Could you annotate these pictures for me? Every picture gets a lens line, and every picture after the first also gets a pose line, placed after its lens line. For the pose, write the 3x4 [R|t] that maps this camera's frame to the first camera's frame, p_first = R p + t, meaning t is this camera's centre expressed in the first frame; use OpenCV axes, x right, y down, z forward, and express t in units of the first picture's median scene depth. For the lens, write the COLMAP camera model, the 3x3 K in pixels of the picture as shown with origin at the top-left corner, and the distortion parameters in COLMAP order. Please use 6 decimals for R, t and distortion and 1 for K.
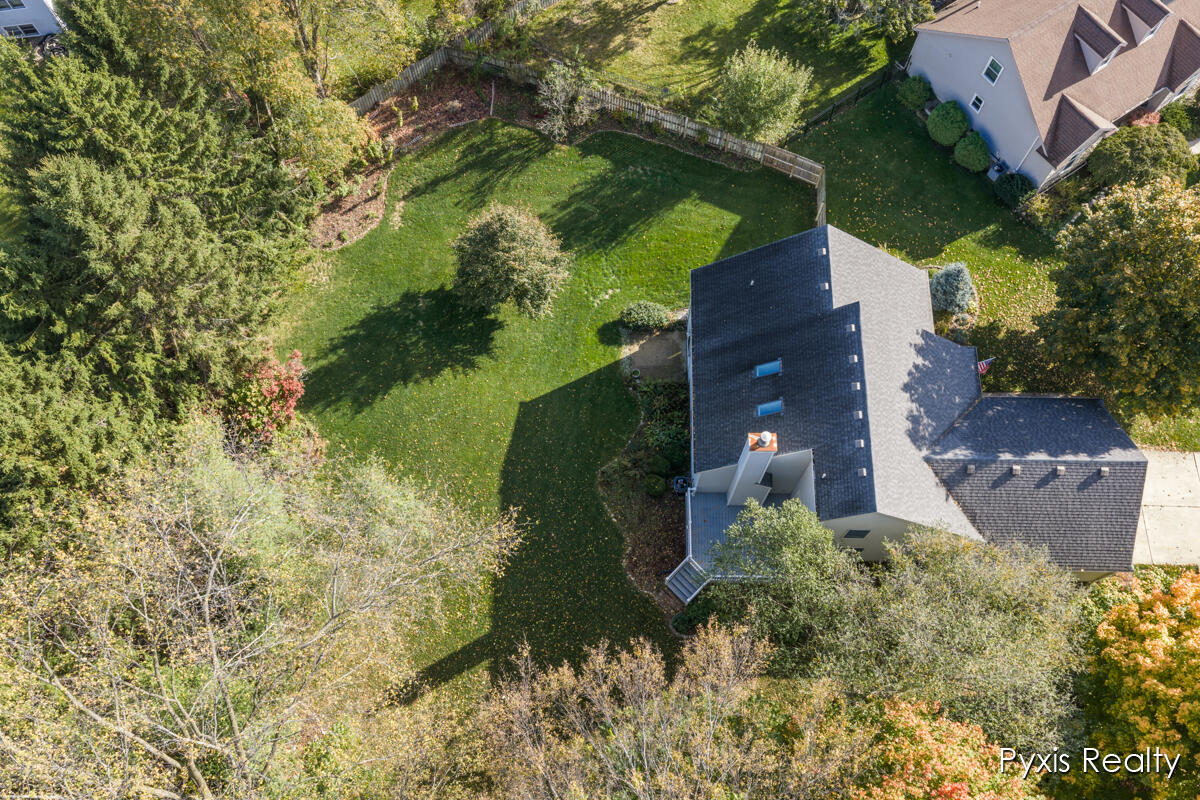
lens RADIAL K [[991.8, 0, 602.2], [0, 991.8, 402.2], [0, 0, 1]] dist [0.005567, -0.009916]
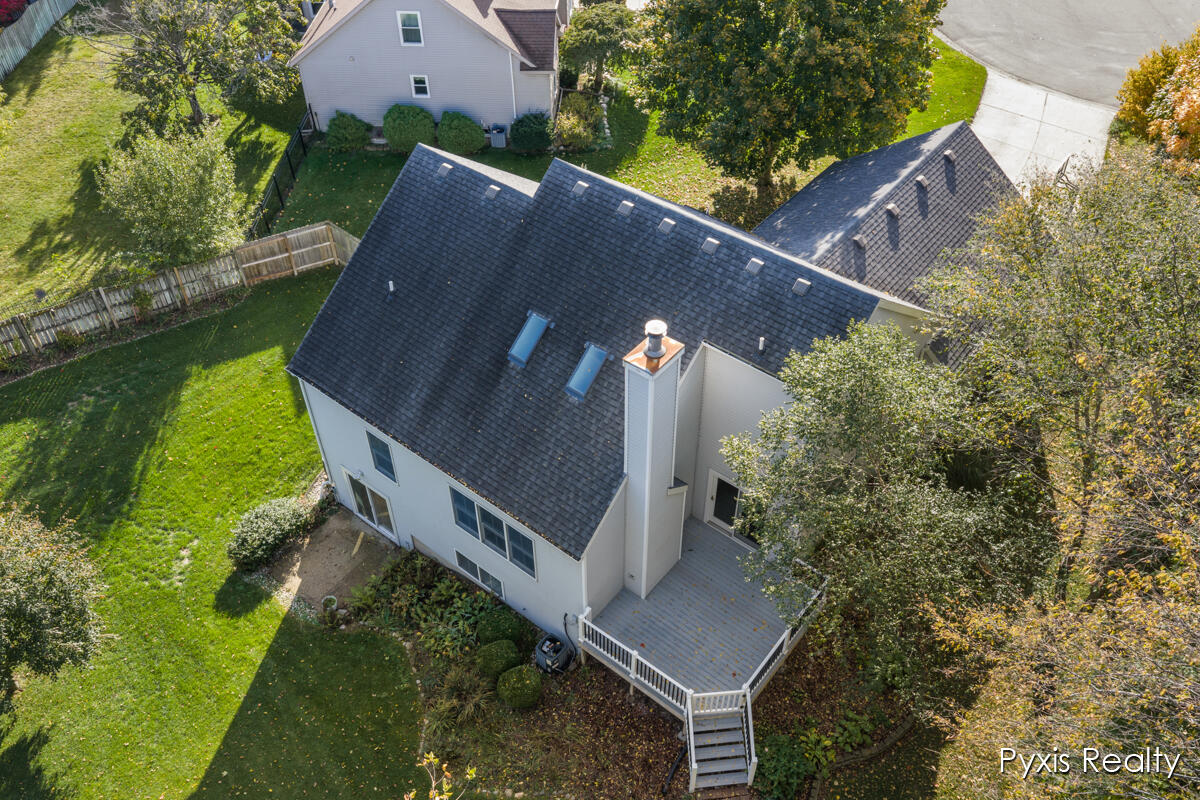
lens RADIAL K [[991.8, 0, 601.7], [0, 991.8, 401.0], [0, 0, 1]] dist [0.005567, -0.009916]
pose [[0.610402, -0.554329, 0.565799, -0.113560], [0.735108, 0.662478, -0.144010, 0.080011], [-0.295001, 0.503827, 0.811870, 0.440579]]
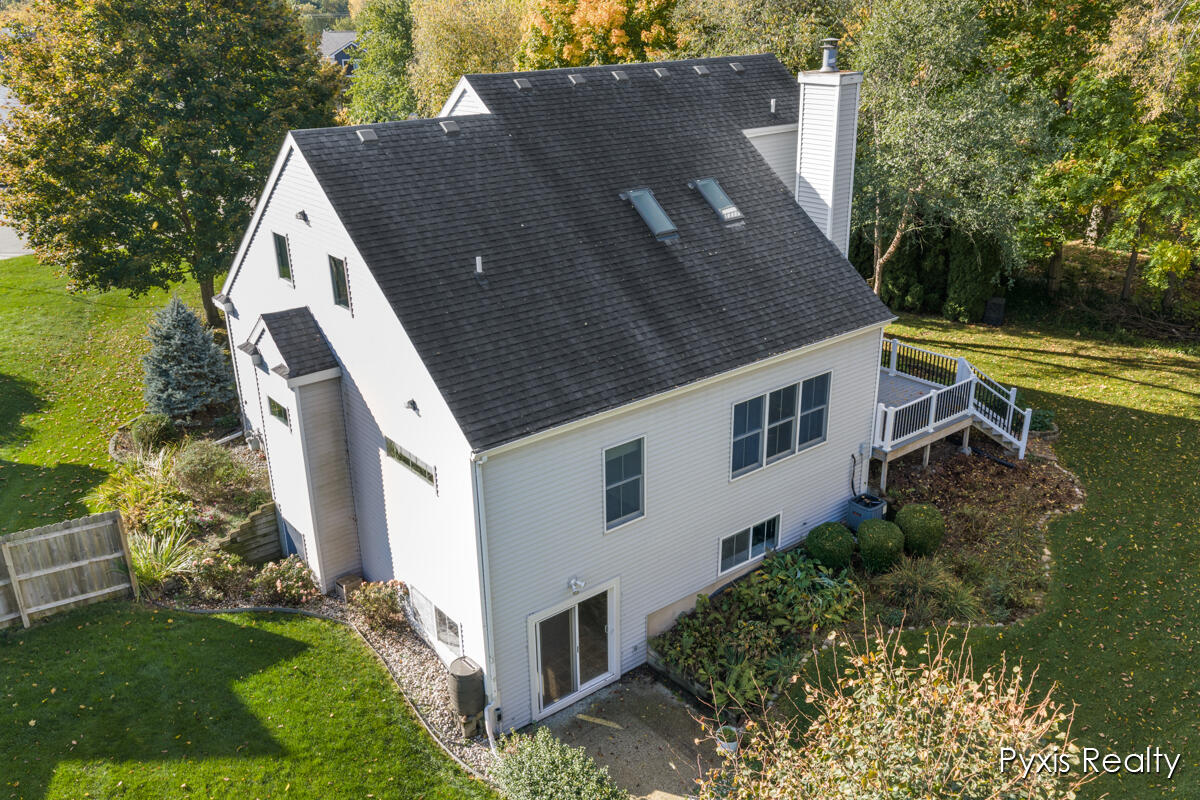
lens RADIAL K [[991.8, 0, 604.0], [0, 991.8, 403.6], [0, 0, 1]] dist [0.005567, -0.009916]
pose [[-0.635524, -0.280833, 0.719196, -0.137502], [0.722409, 0.112429, 0.682265, -0.280207], [-0.272461, 0.953149, 0.131425, 0.819935]]
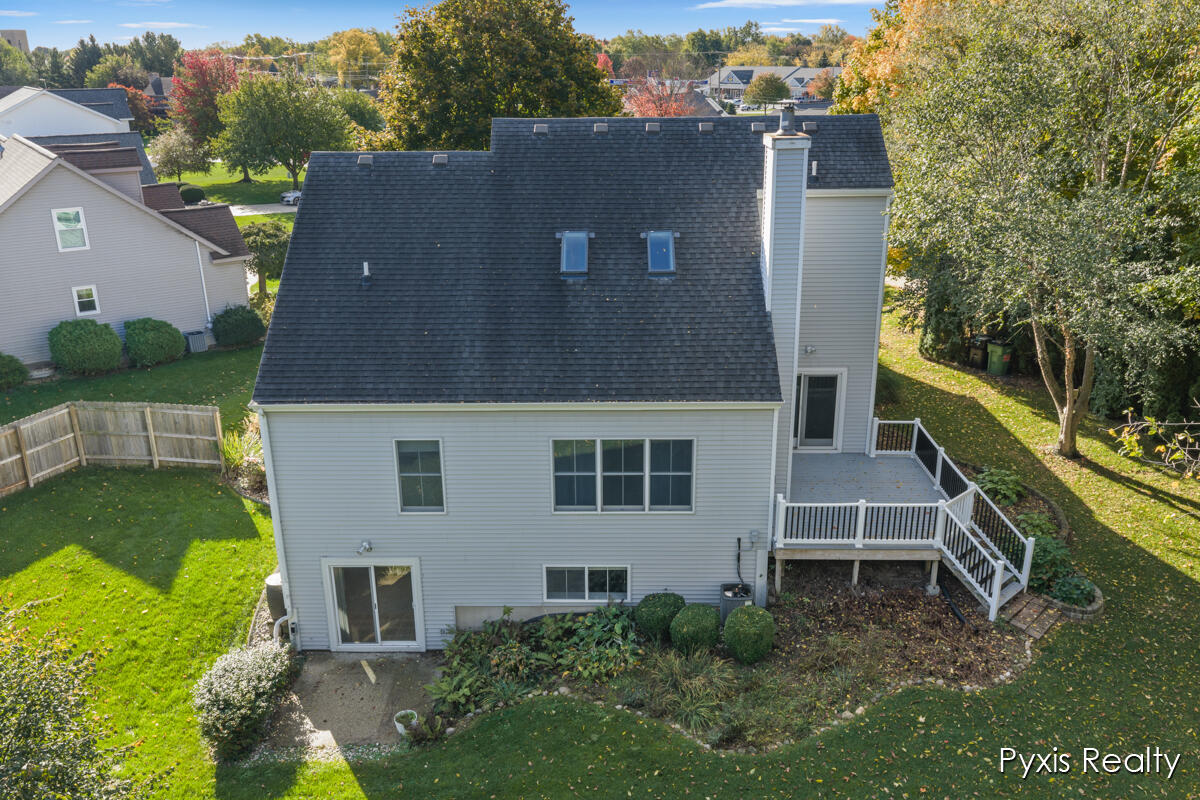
lens RADIAL K [[991.8, 0, 597.5], [0, 991.8, 398.8], [0, 0, 1]] dist [0.005567, -0.009916]
pose [[-0.003246, -0.329241, 0.944240, -0.254176], [0.930709, 0.344360, 0.123272, -0.046477], [-0.365745, 0.879213, 0.305310, 0.724124]]
